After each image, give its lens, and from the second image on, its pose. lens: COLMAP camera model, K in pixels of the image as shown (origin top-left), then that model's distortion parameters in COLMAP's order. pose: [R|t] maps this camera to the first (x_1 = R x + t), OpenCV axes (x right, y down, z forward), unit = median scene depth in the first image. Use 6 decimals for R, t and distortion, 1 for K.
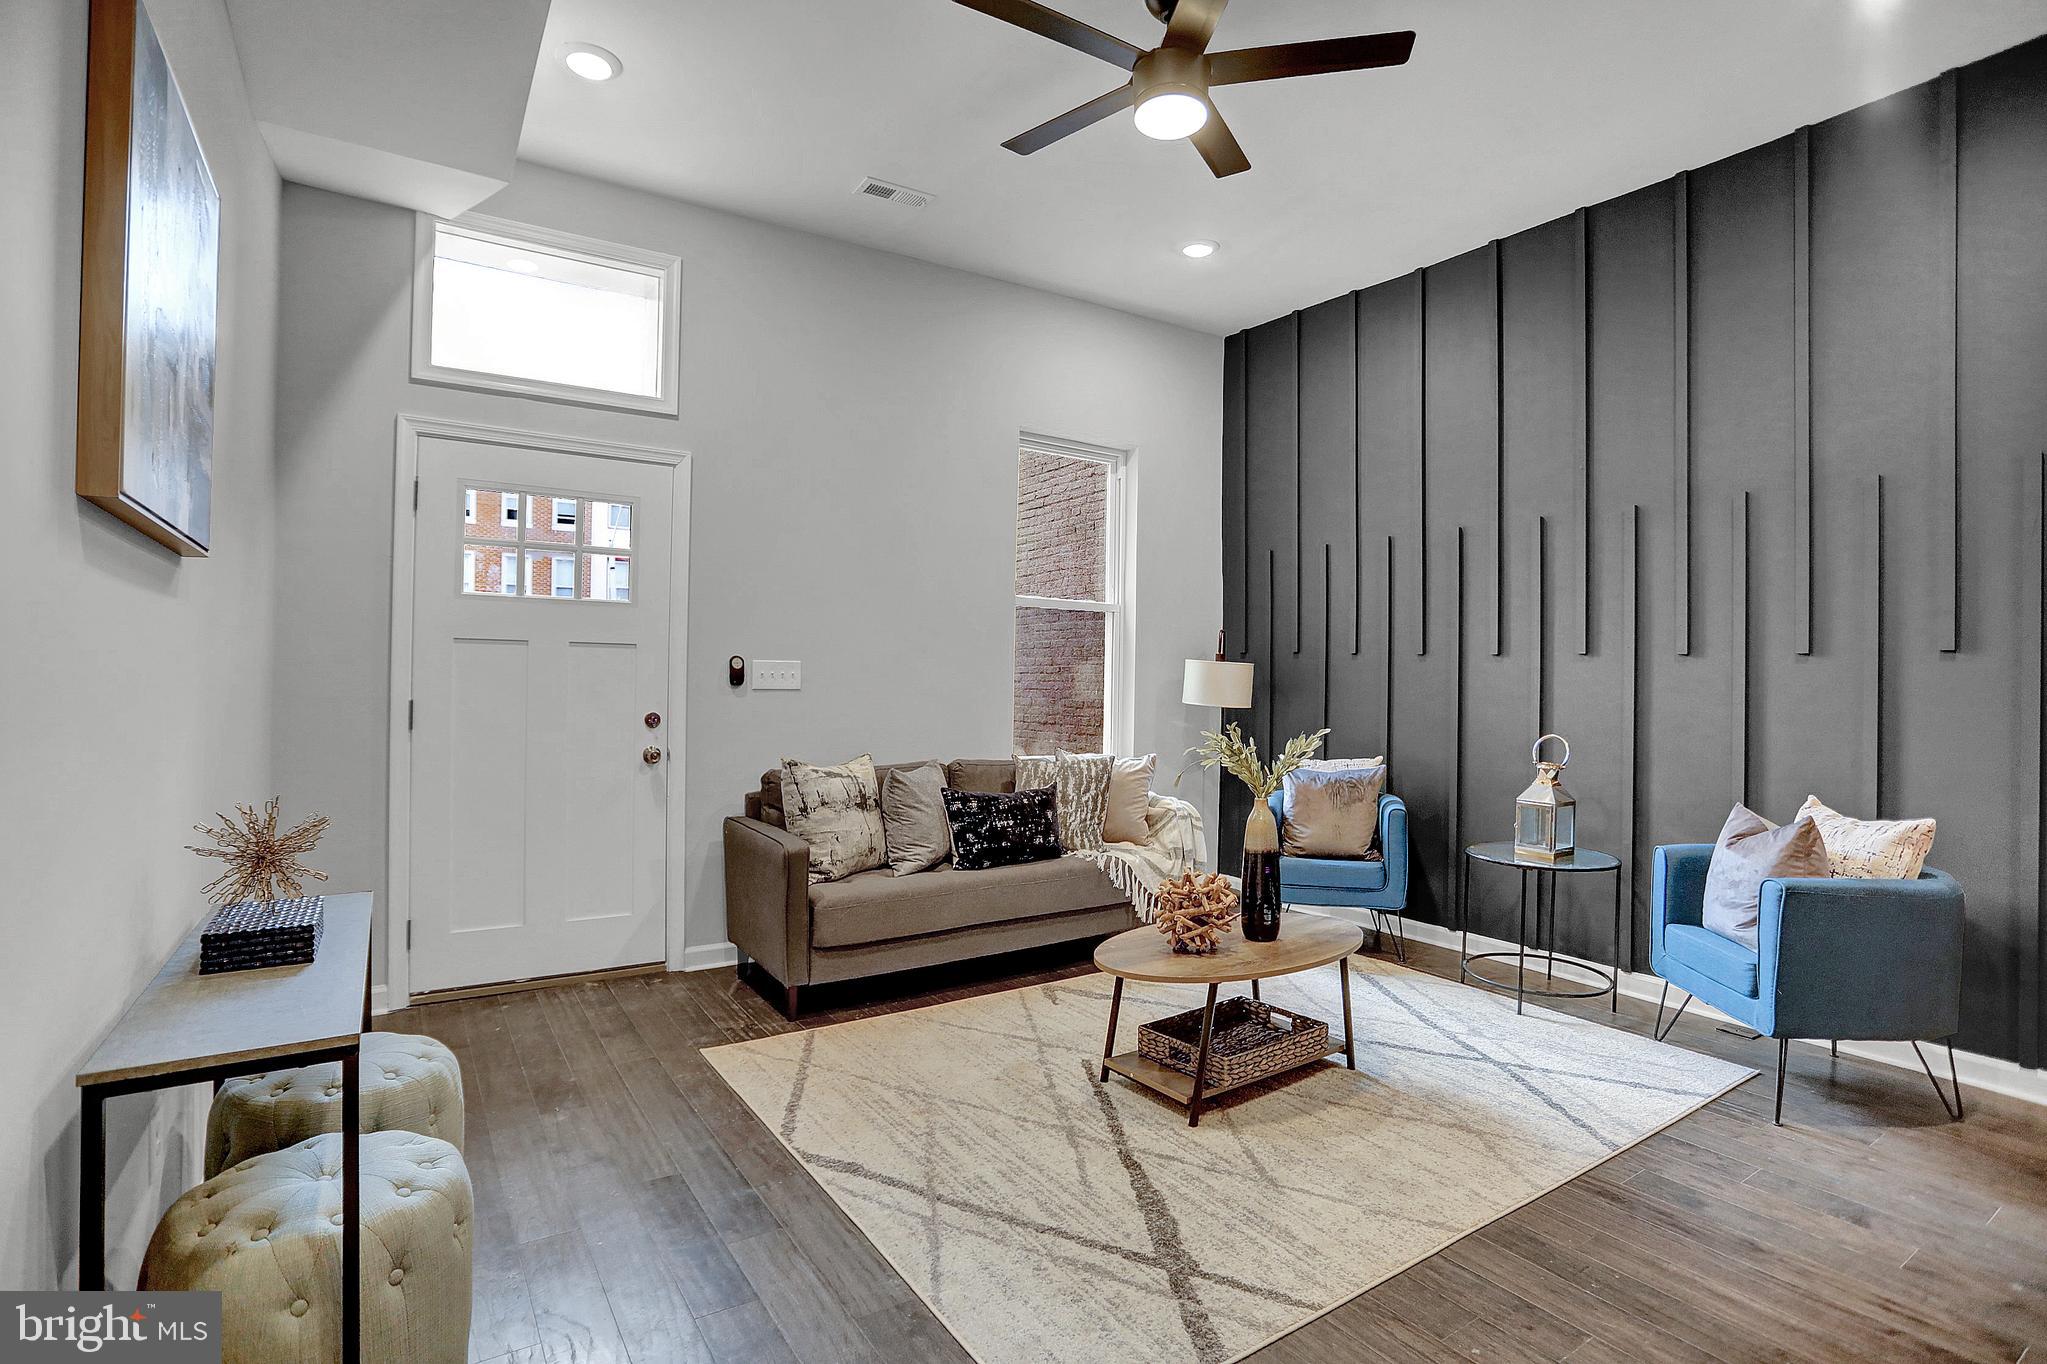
lens RADIAL K [[981.0, 0, 1027.5], [0, 981.0, 680.6], [0, 0, 1]] dist [-0.053004, 0.009822]
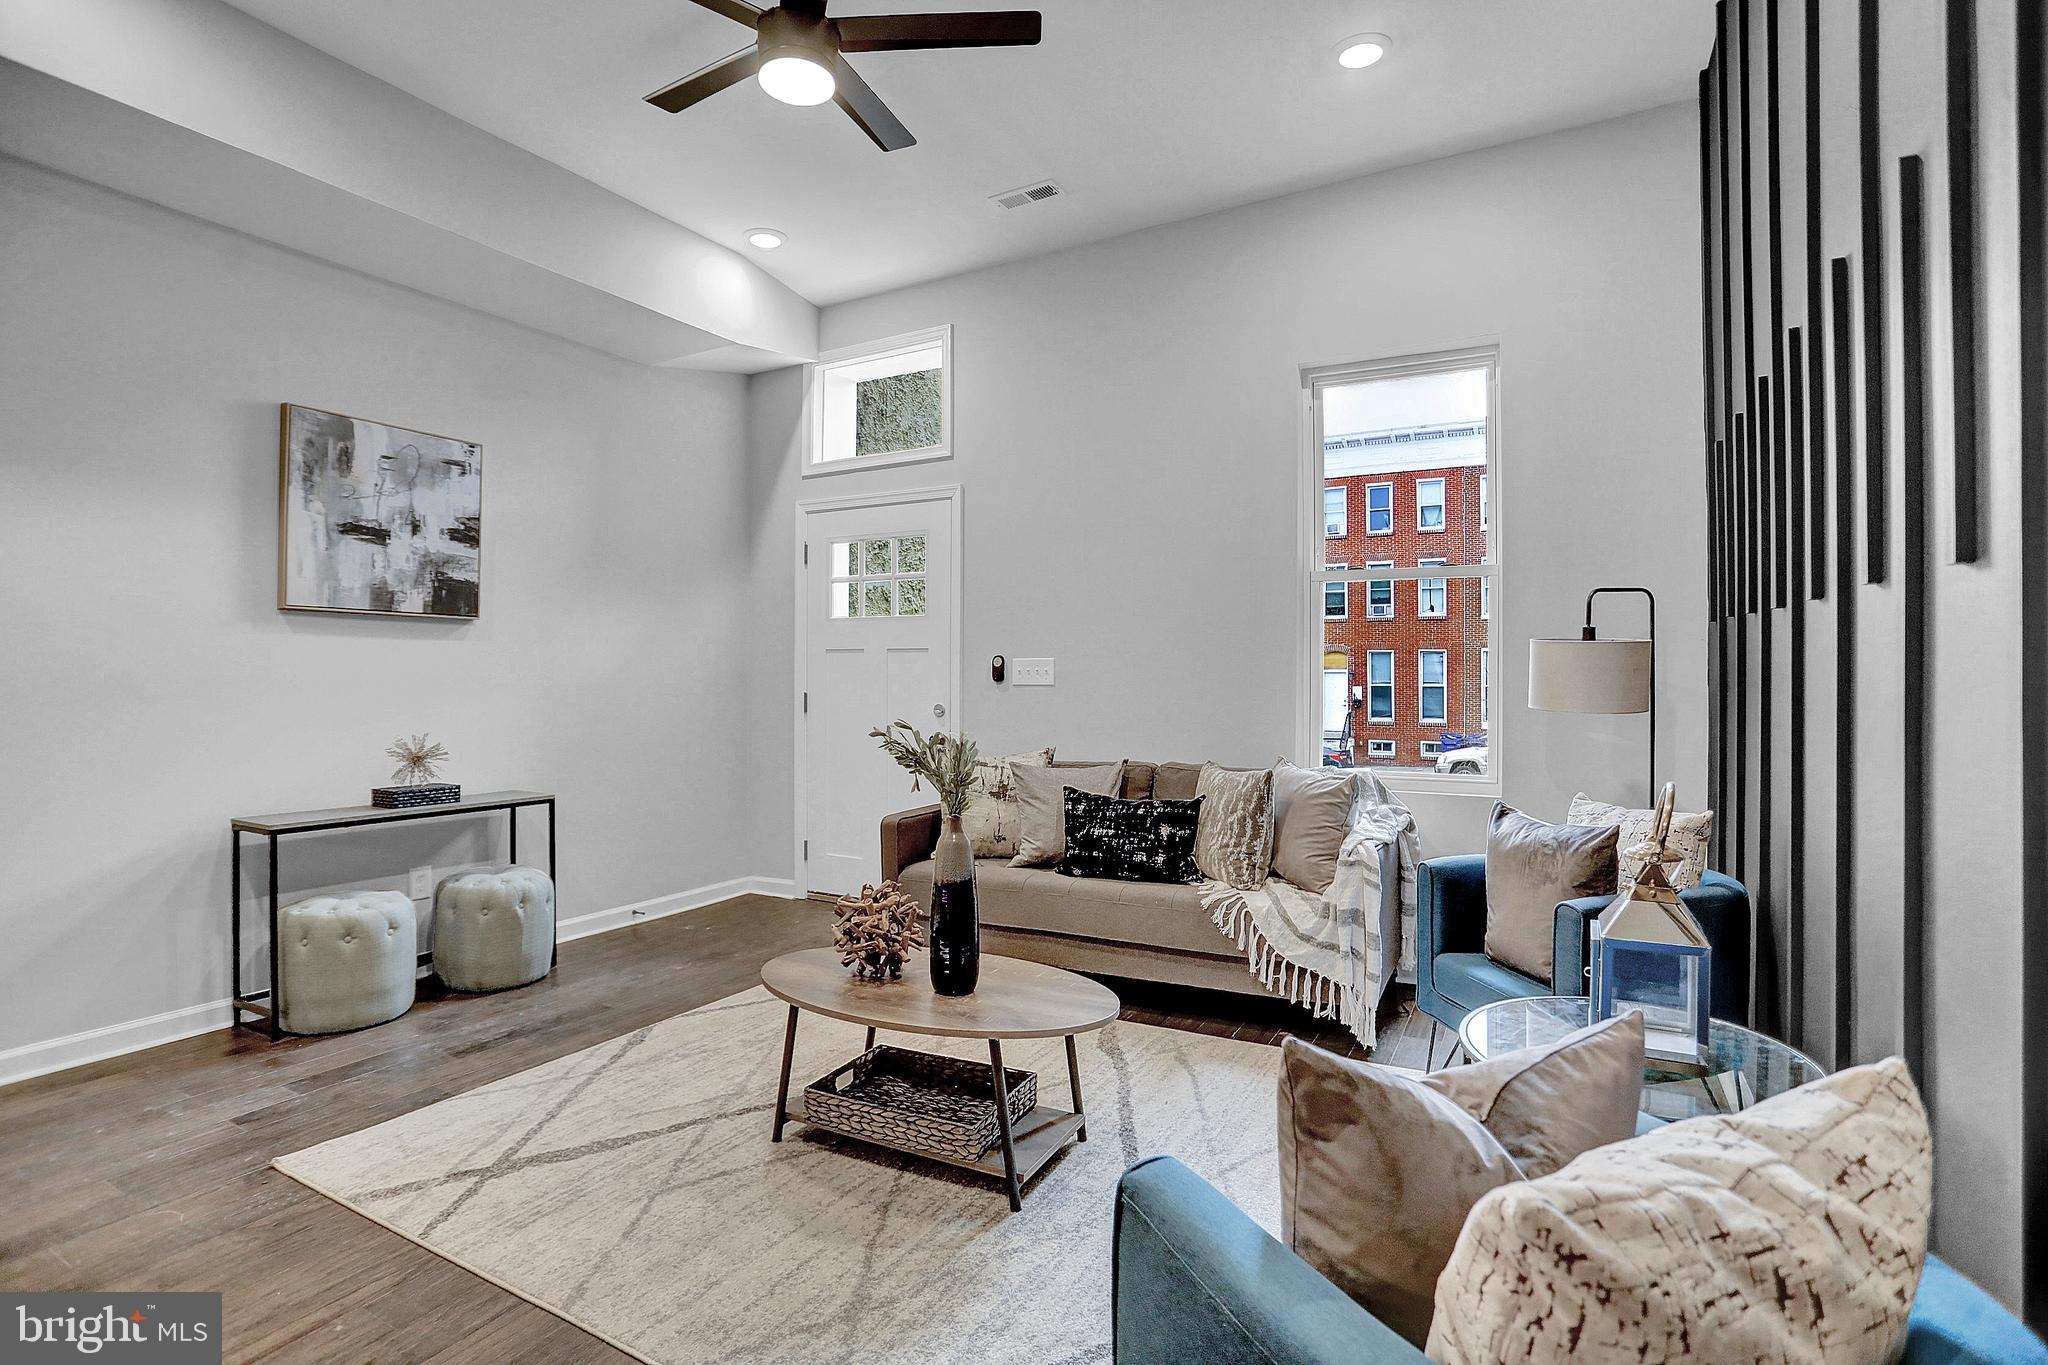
lens RADIAL K [[981.5, 0, 1017.9], [0, 981.5, 678.8], [0, 0, 1]] dist [-0.053004, 0.009822]
pose [[0.457352, -0.011400, -0.889212, 0.767305], [0.004678, 0.999935, -0.010413, 0.014538], [0.889273, 0.000603, 0.457376, 0.534144]]
